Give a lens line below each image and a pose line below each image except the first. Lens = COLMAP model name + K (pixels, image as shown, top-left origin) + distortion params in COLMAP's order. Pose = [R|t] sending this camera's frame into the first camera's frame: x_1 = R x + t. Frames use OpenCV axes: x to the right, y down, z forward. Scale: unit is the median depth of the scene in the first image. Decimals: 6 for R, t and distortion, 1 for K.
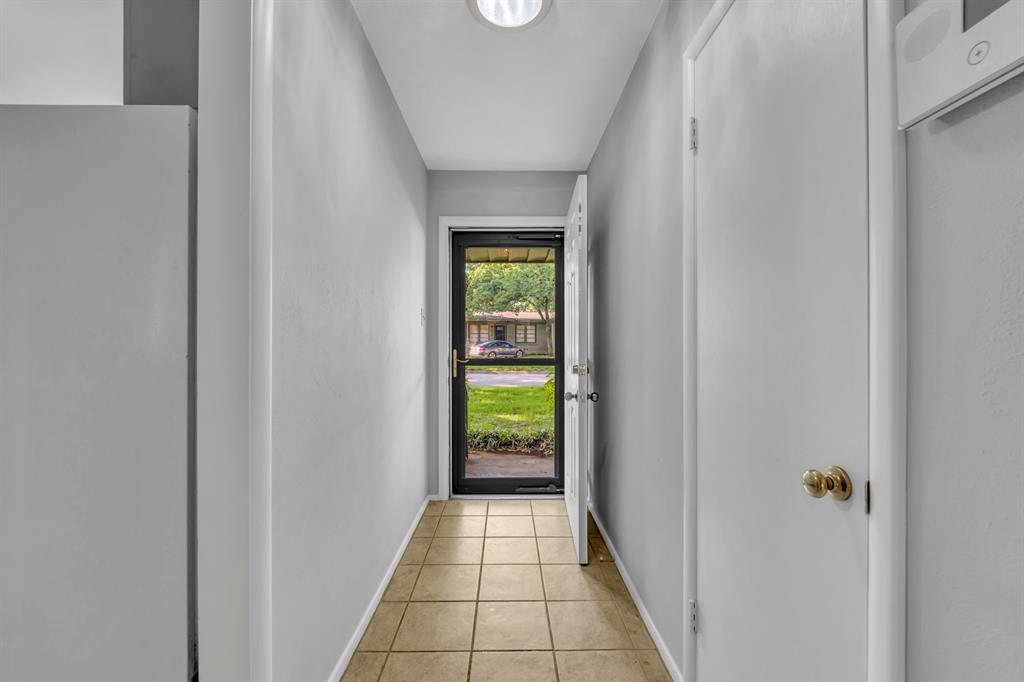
lens RADIAL K [[412.9, 0, 506.8], [0, 412.9, 342.8], [0, 0, 1]] dist [-0.007366, -0.000519]
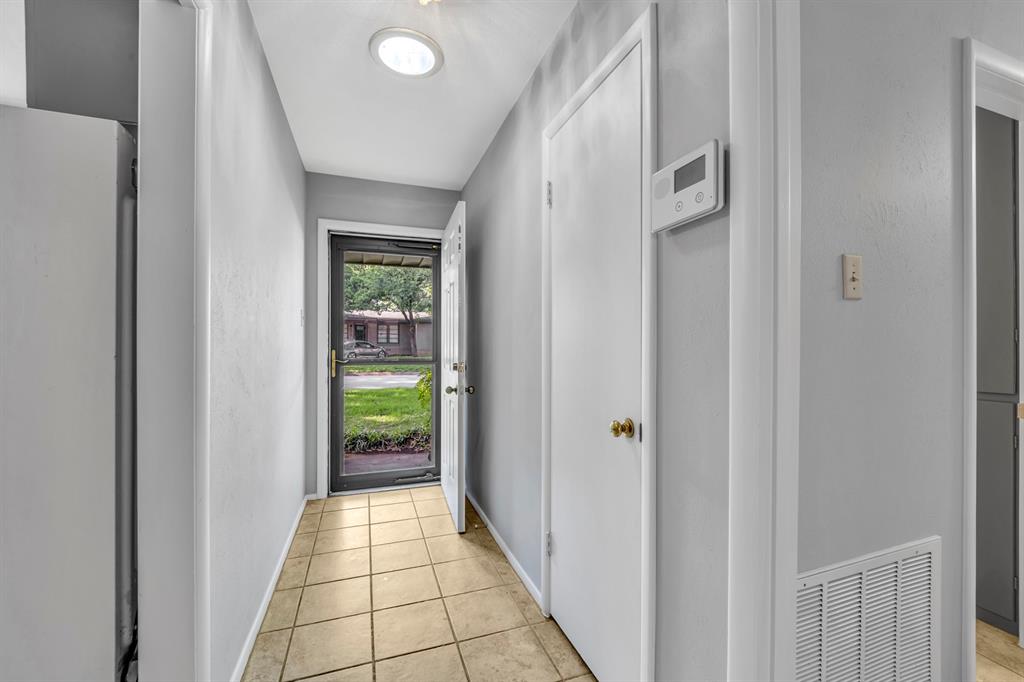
lens RADIAL K [[412.9, 0, 510.3], [0, 412.9, 344.0], [0, 0, 1]] dist [-0.007366, -0.000519]
pose [[0.943336, 0.002264, 0.331832, -0.078629], [-0.002879, 0.999995, 0.001363, -0.002221], [-0.331828, -0.002242, 0.943337, -0.161119]]
